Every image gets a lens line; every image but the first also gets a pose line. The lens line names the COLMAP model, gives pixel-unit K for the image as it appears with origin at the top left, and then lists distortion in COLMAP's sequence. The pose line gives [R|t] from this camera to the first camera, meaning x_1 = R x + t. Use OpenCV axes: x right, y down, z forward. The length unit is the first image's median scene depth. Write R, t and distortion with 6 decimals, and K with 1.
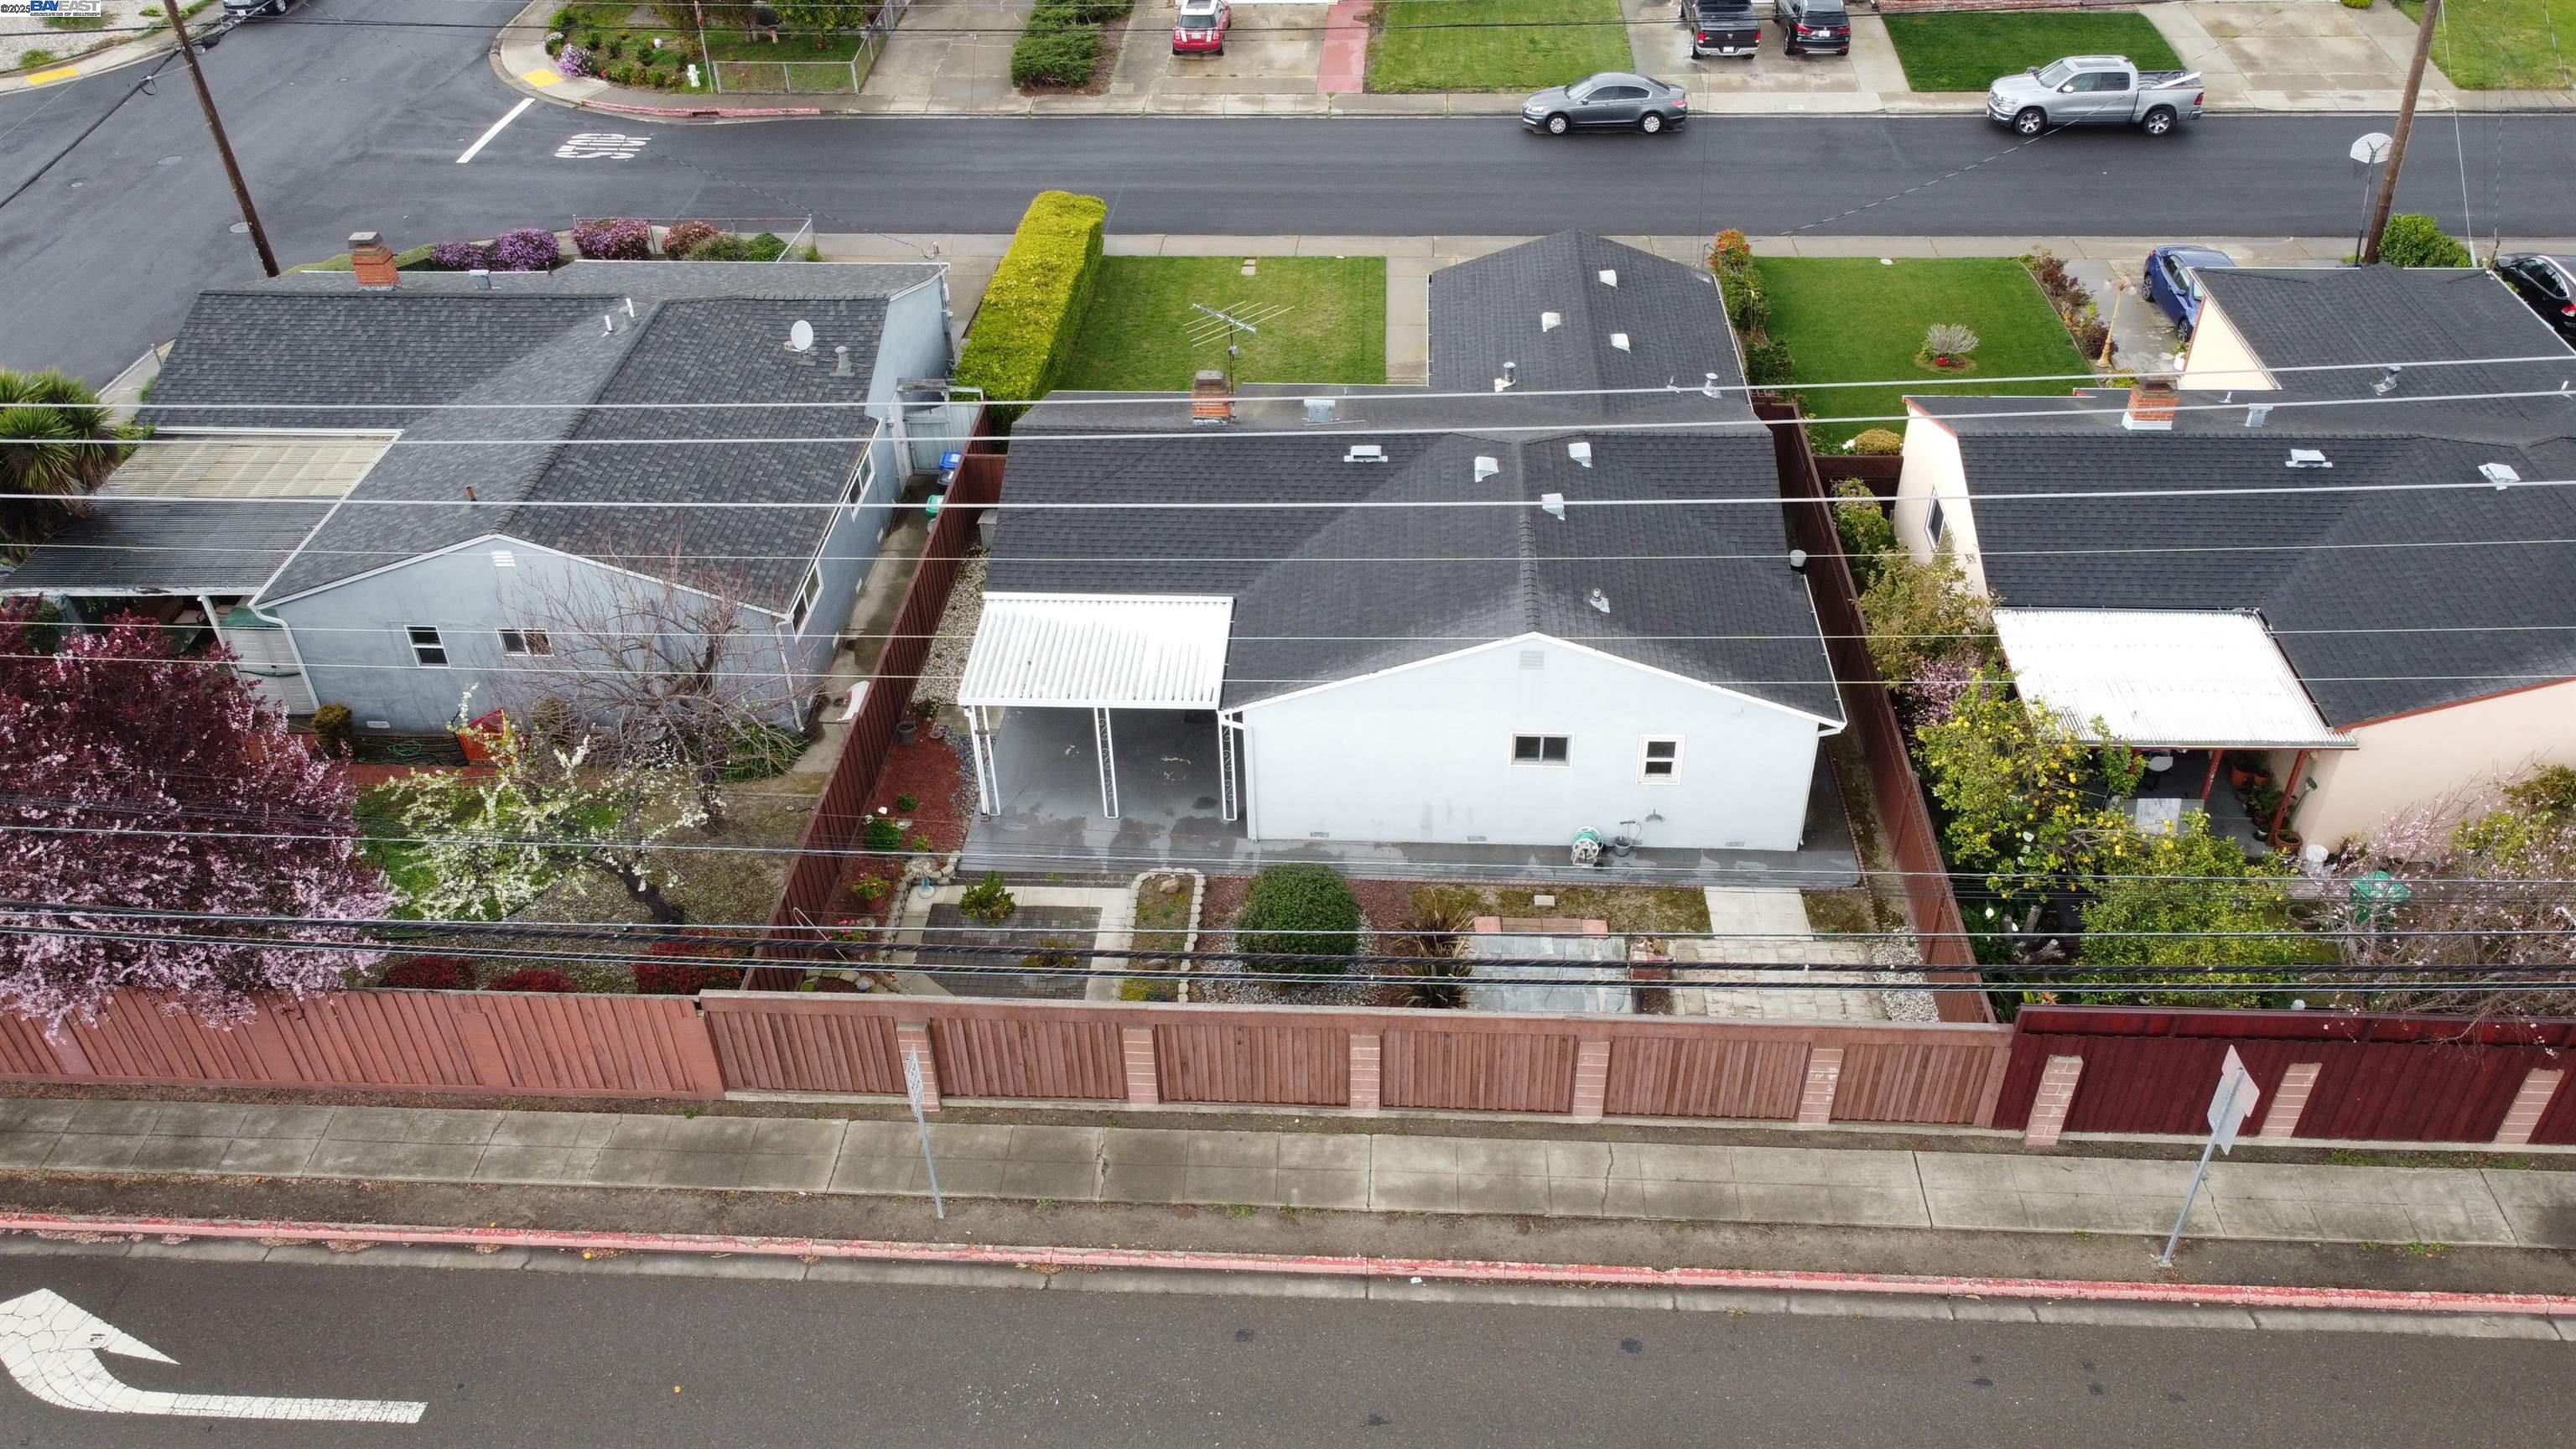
lens RADIAL K [[1945.8, 0, 1276.2], [0, 1945.8, 713.1], [0, 0, 1]] dist [0.003727, -0.005454]
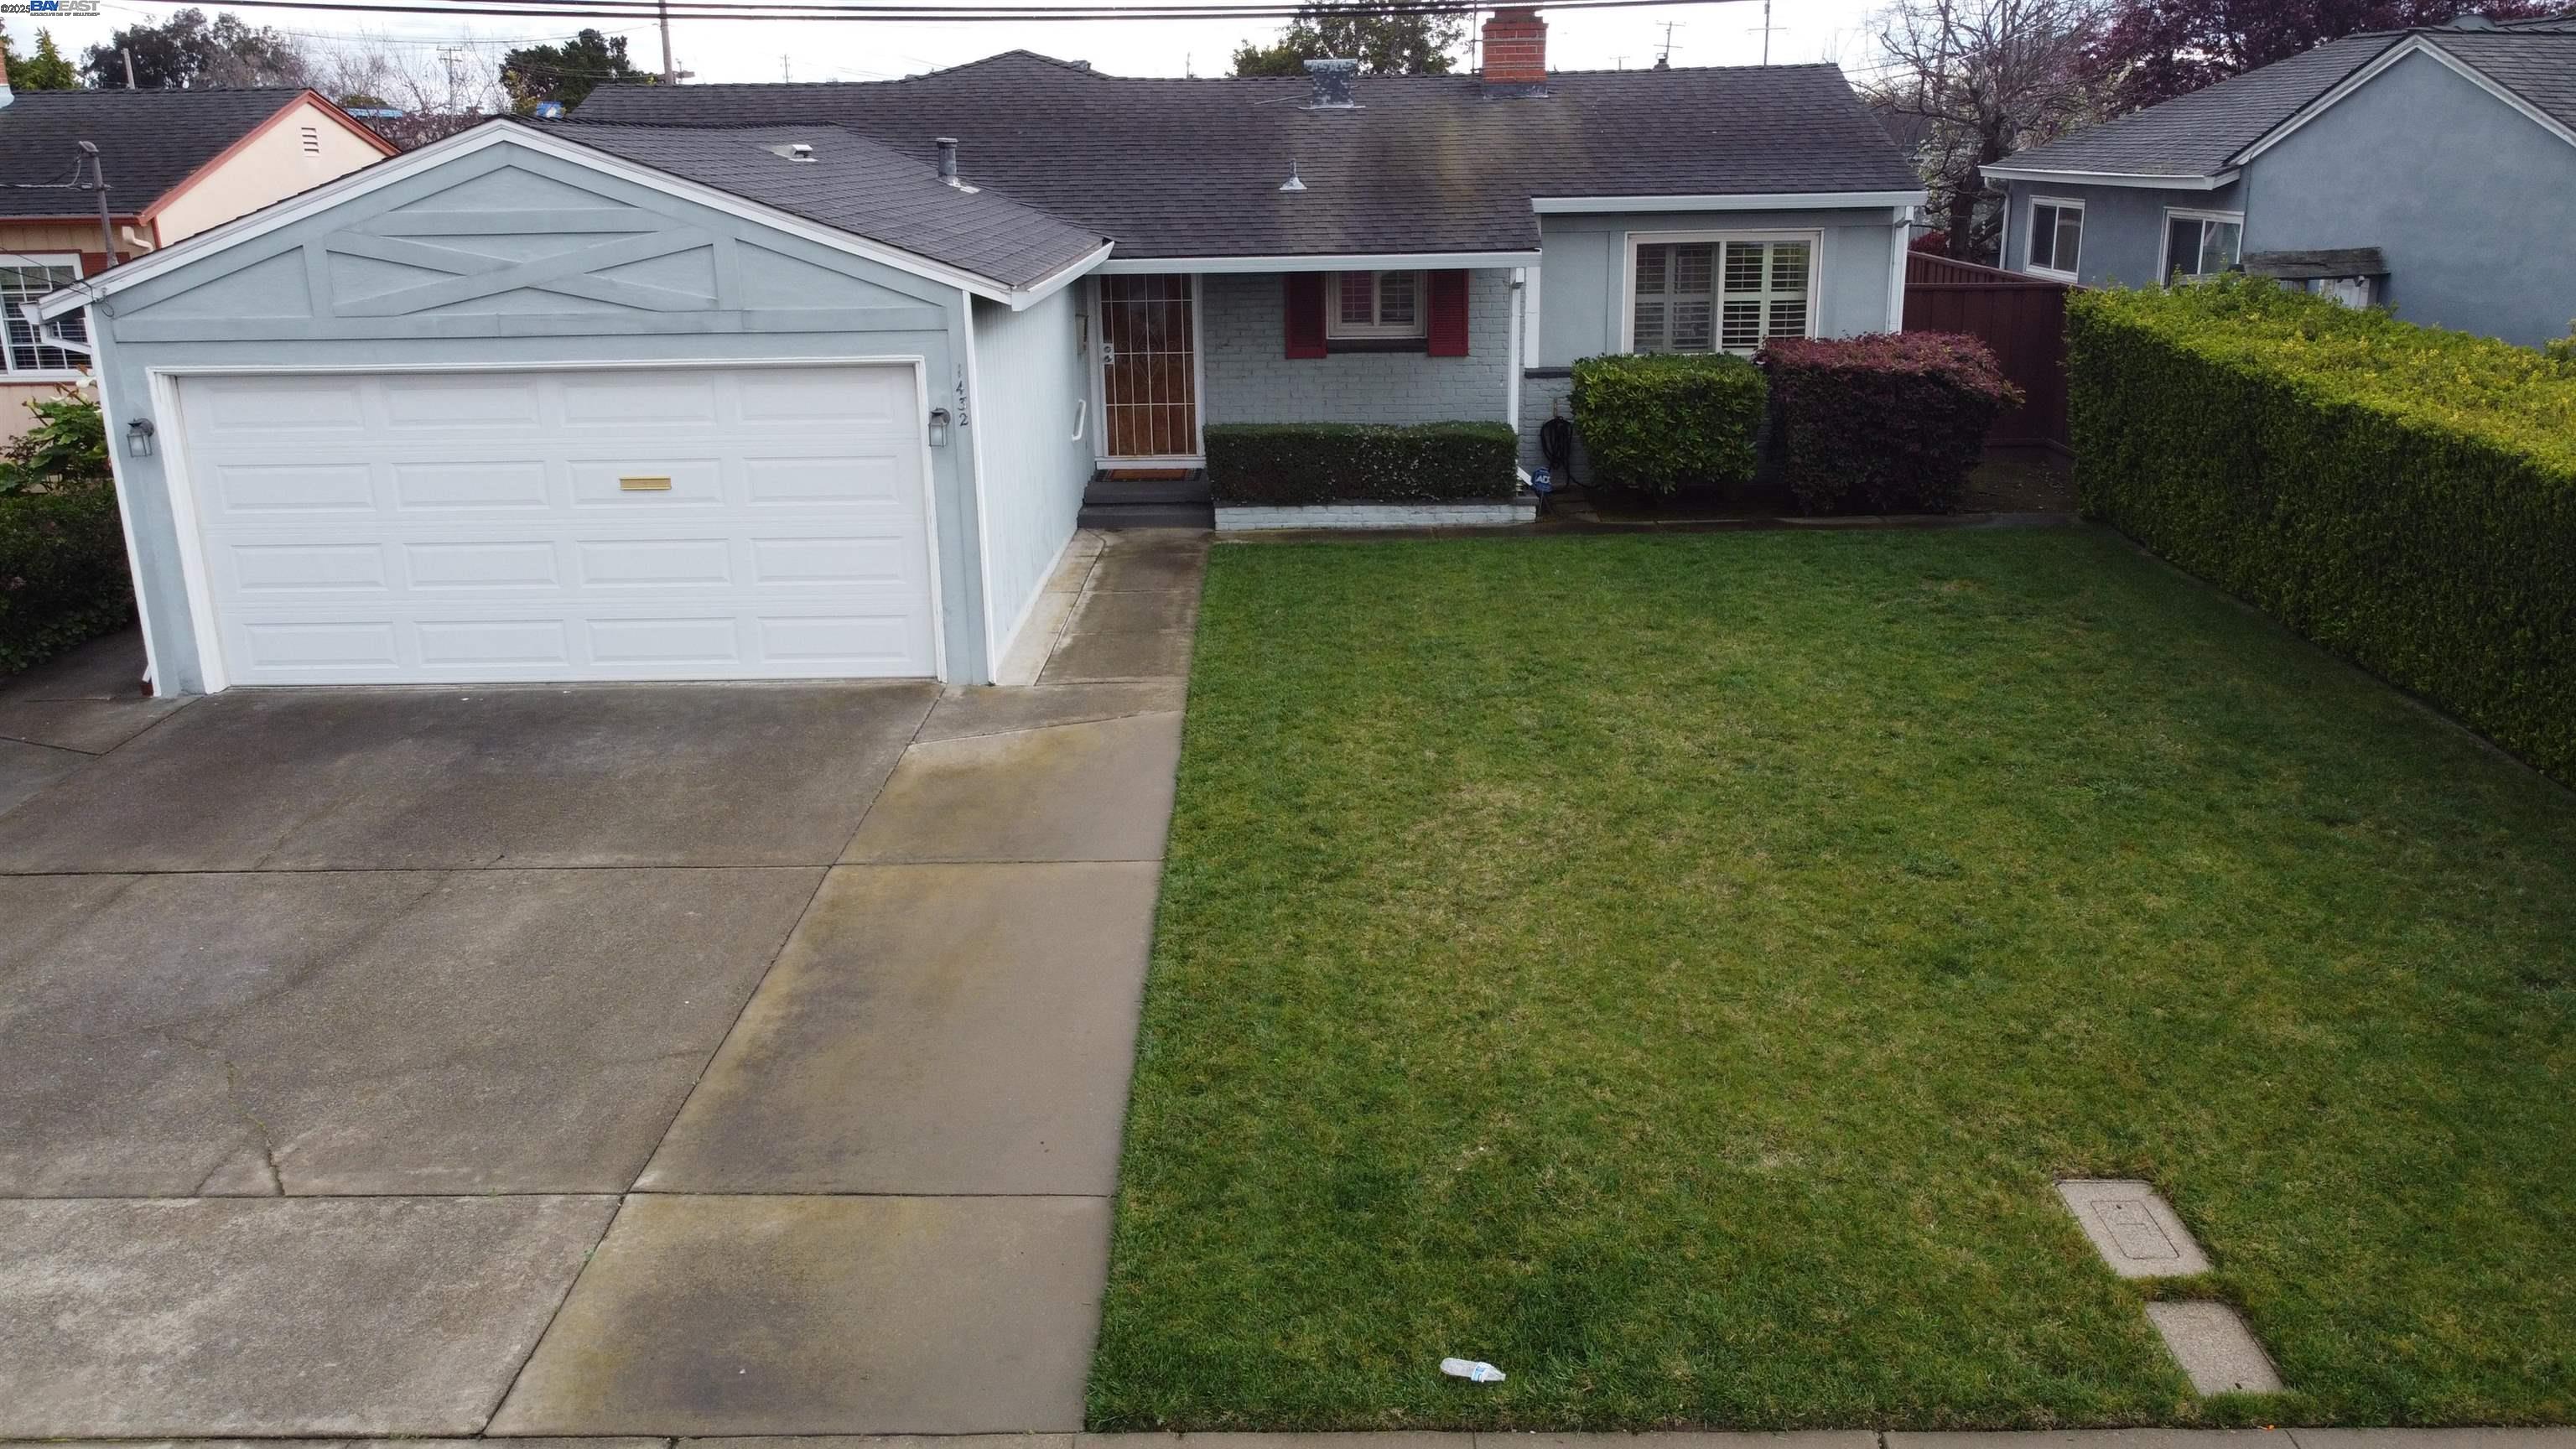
lens RADIAL K [[1945.8, 0, 1290.6], [0, 1945.8, 721.9], [0, 0, 1]] dist [0.003727, -0.005454]
pose [[-0.997807, 0.053755, -0.038628, 0.078150], [0.000547, 0.590233, 0.807233, -0.594094], [0.066193, 0.805441, -0.588968, 1.744669]]
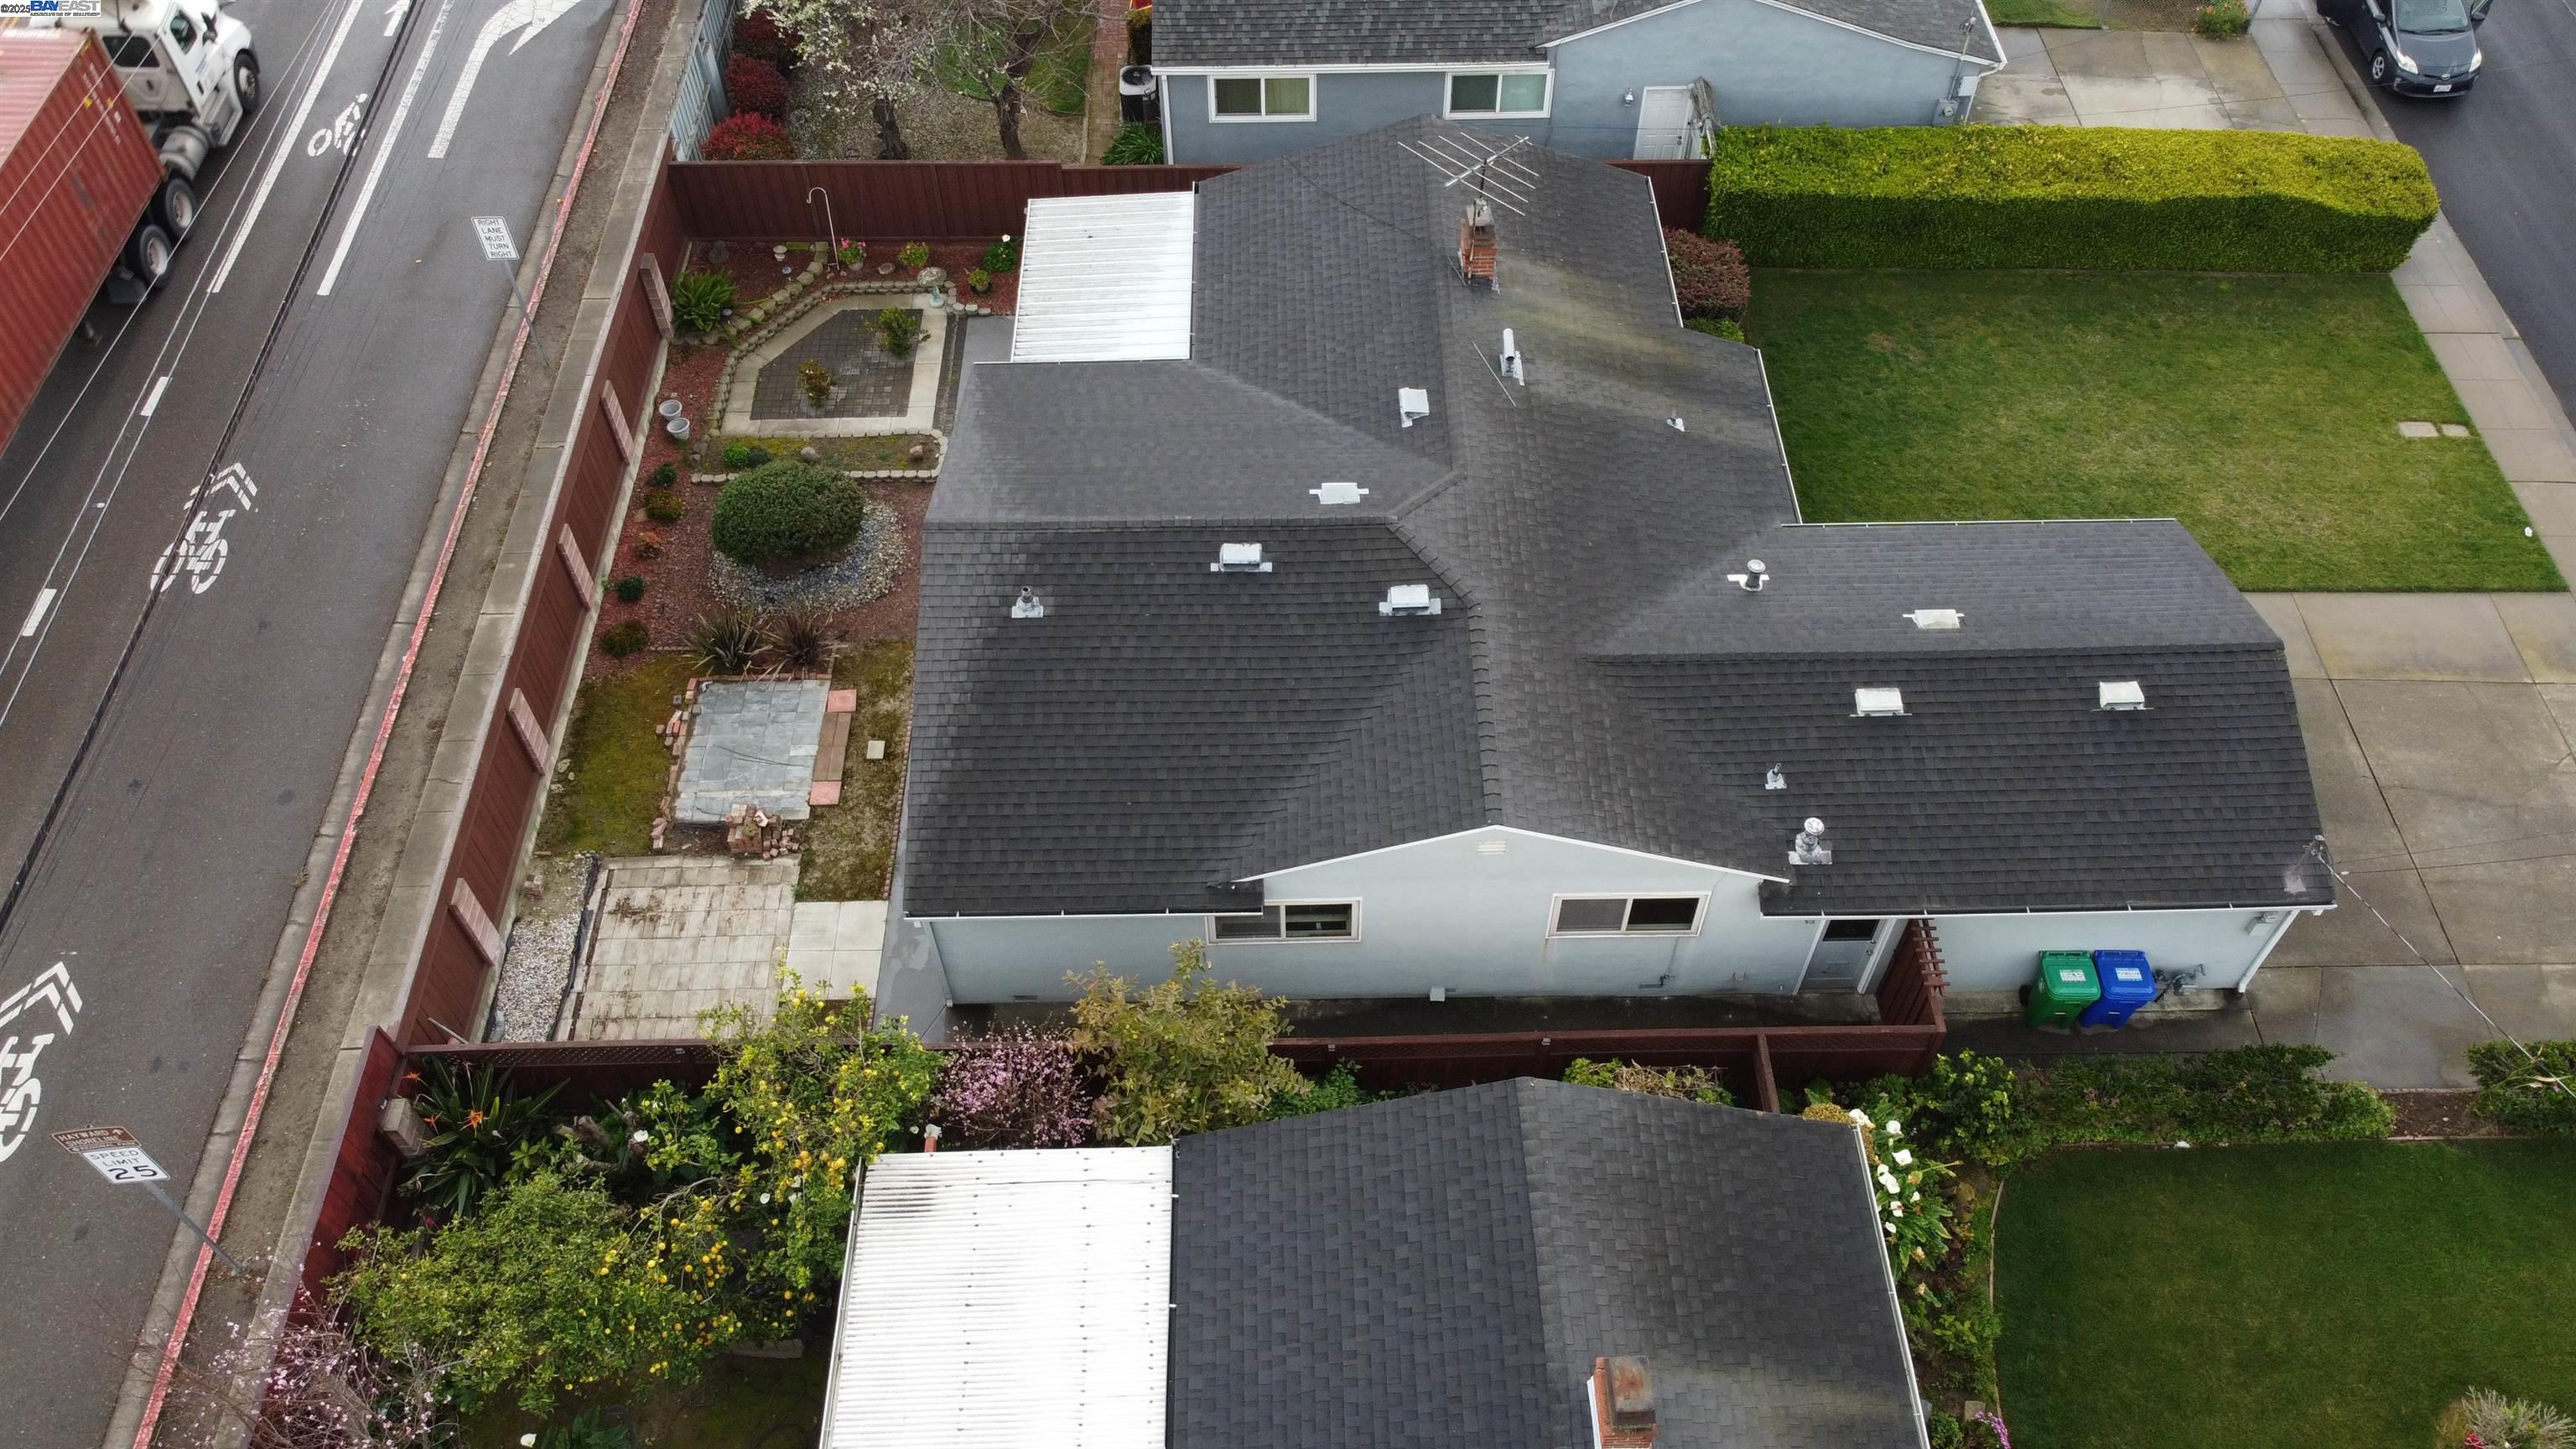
lens RADIAL K [[1945.8, 0, 1297.6], [0, 1945.8, 708.7], [0, 0, 1]] dist [0.003727, -0.005454]
pose [[0.080938, 0.794510, -0.601833, 0.681589], [-0.596607, 0.522316, 0.609300, -0.580377], [0.798442, 0.309742, 0.516285, 0.684432]]
